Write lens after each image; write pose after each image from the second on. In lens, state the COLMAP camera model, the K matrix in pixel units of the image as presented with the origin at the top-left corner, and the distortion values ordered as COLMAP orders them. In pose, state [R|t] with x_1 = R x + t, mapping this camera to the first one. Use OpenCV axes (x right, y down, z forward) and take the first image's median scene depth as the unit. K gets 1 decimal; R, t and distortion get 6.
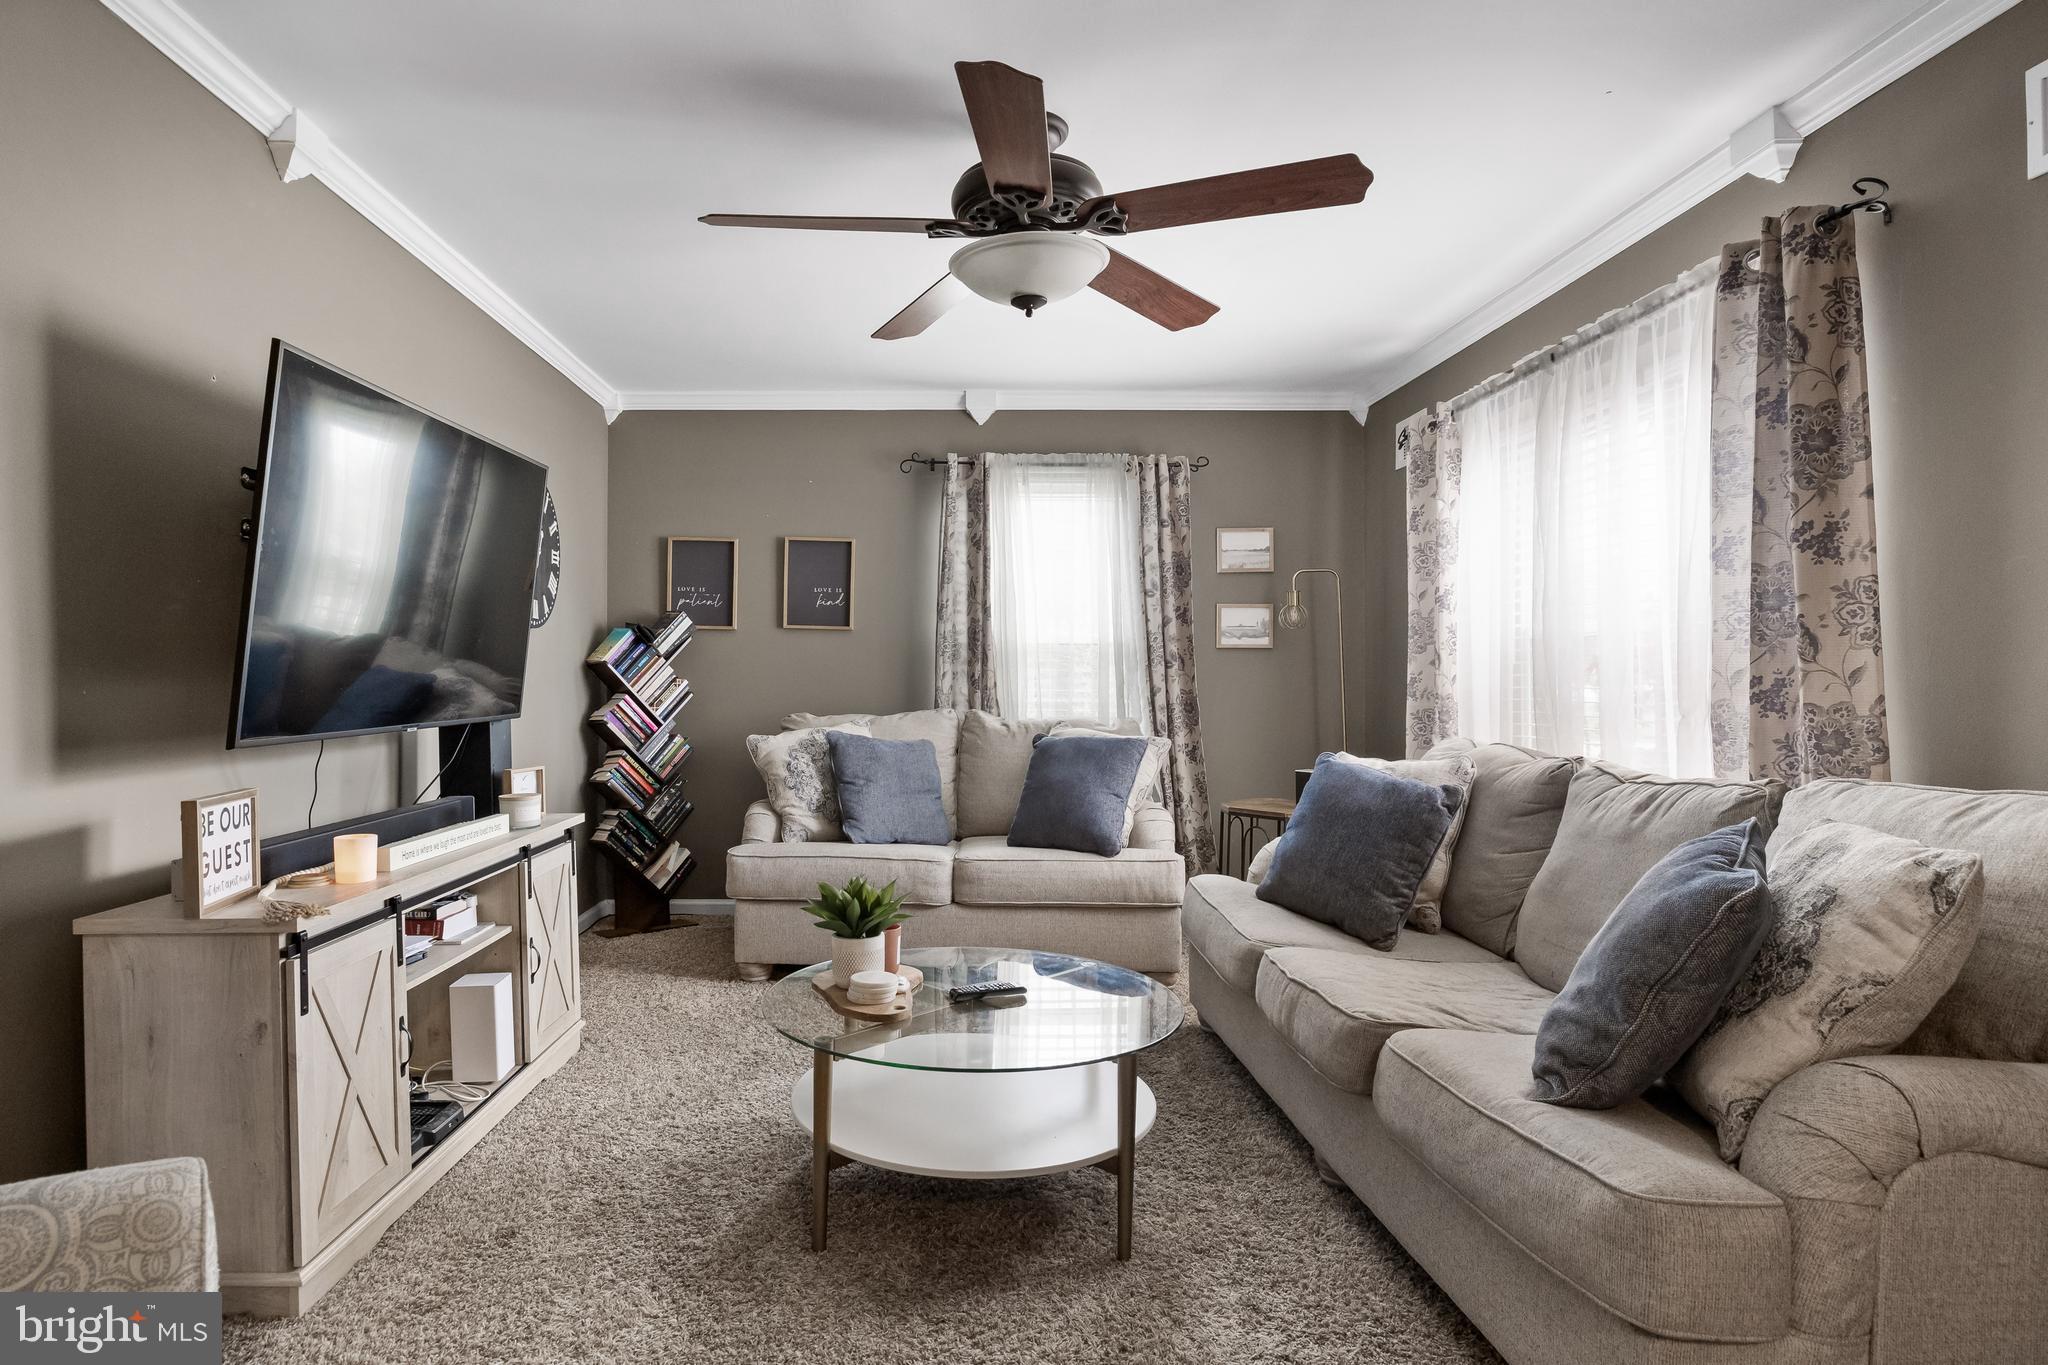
lens RADIAL K [[1077.5, 0, 1017.5], [0, 1077.5, 670.1], [0, 0, 1]] dist [0.006521, -0.000022]
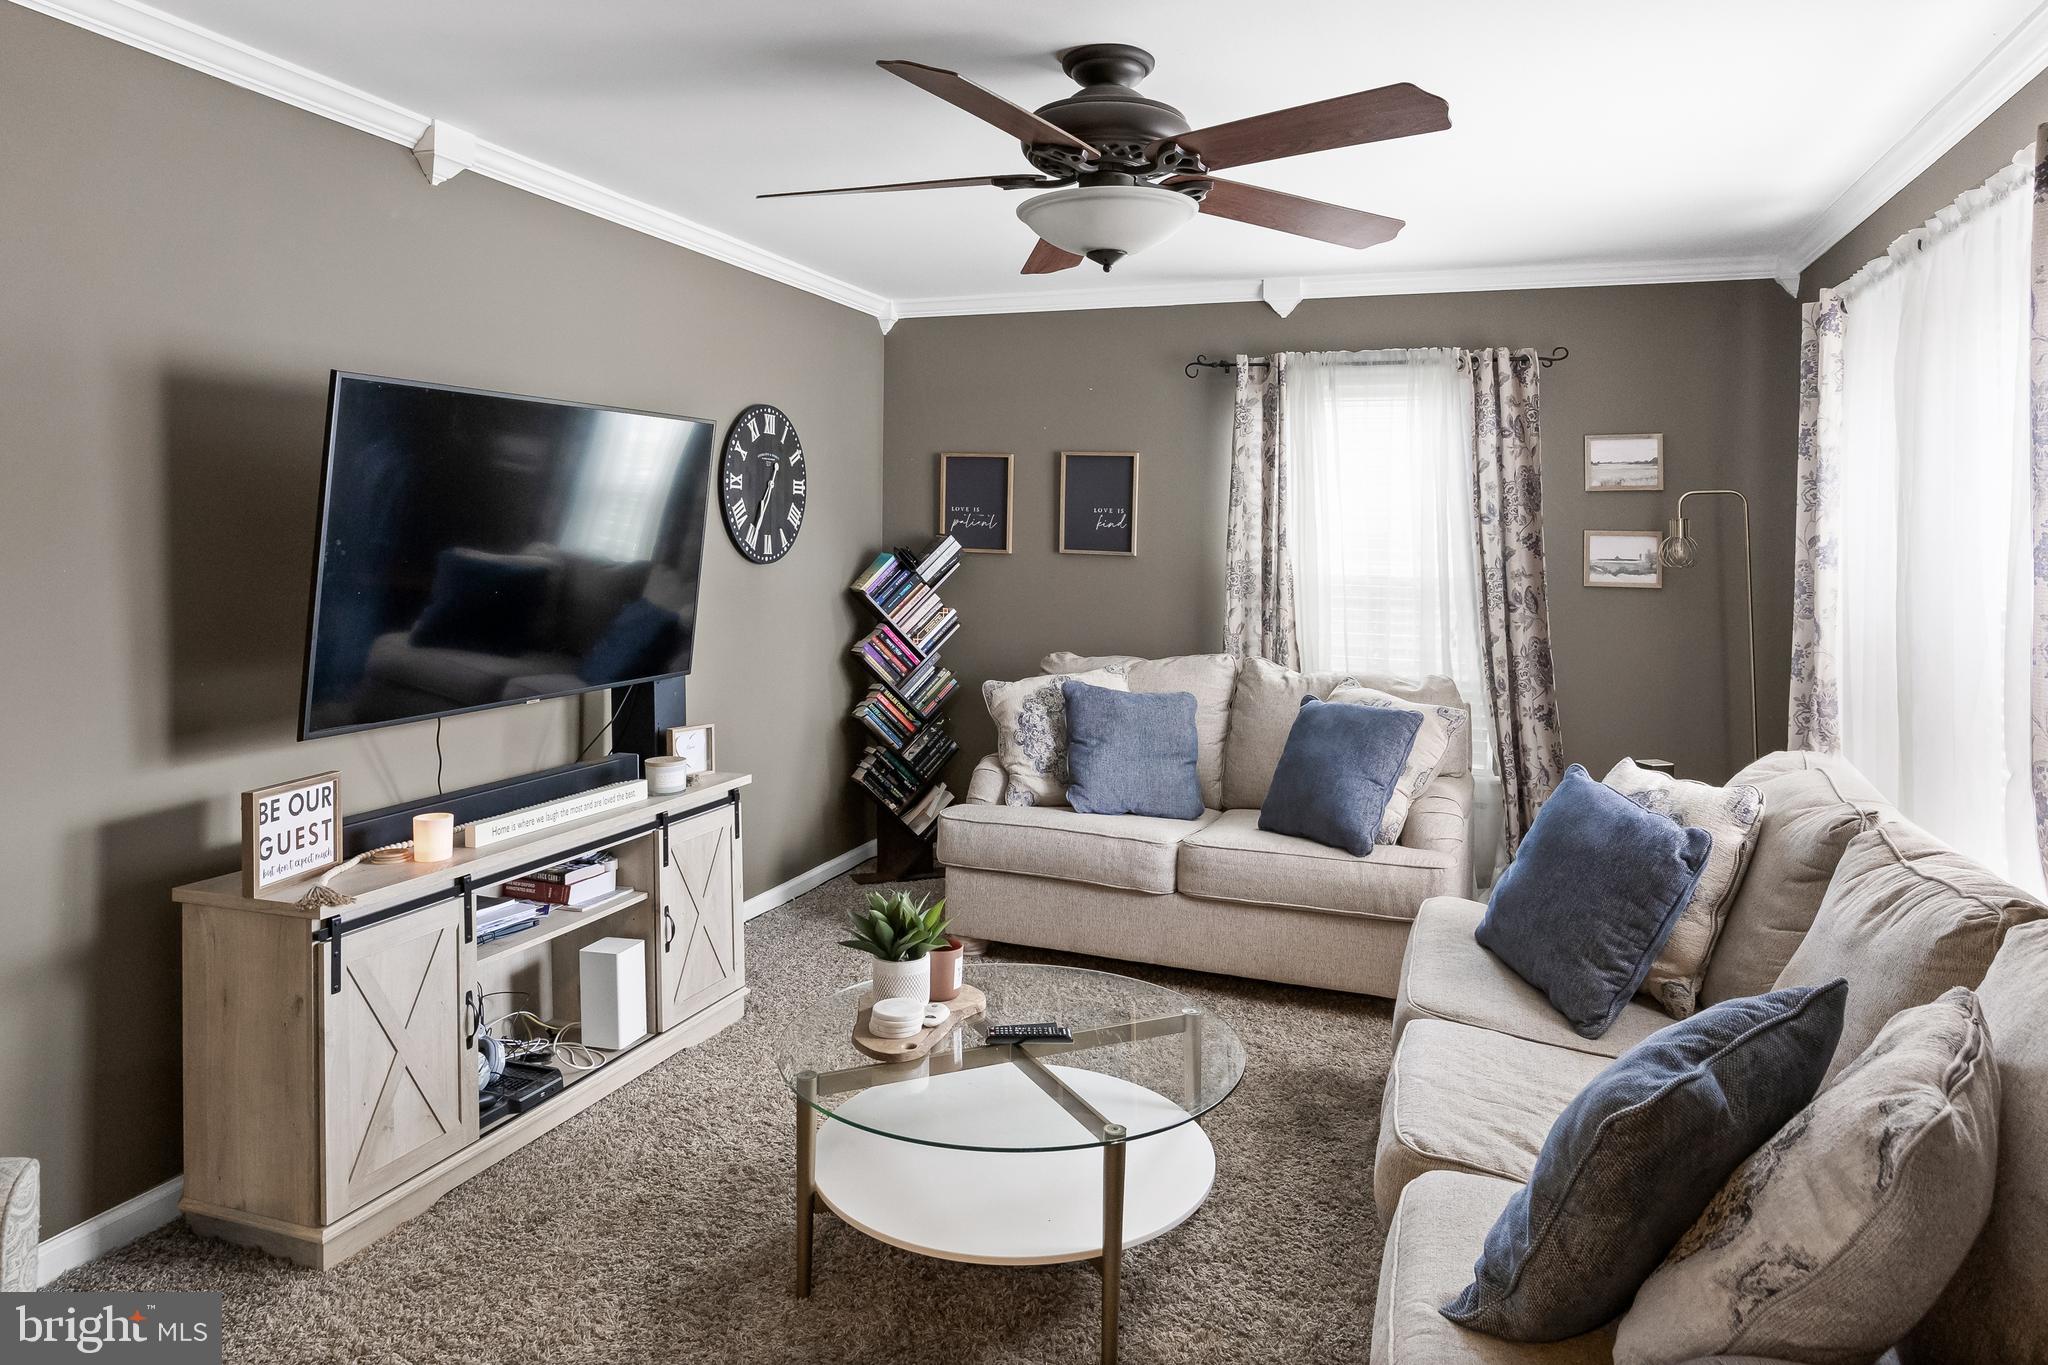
lens RADIAL K [[1252.3, 0, 1037.9], [0, 1252.3, 567.4], [0, 0, 1]] dist [0.004397, 0.008345]
pose [[0.950259, 0.017877, -0.310947, 0.227283], [-0.018386, 0.999830, 0.001295, -0.071160], [0.310917, 0.004486, 0.950426, 0.009879]]
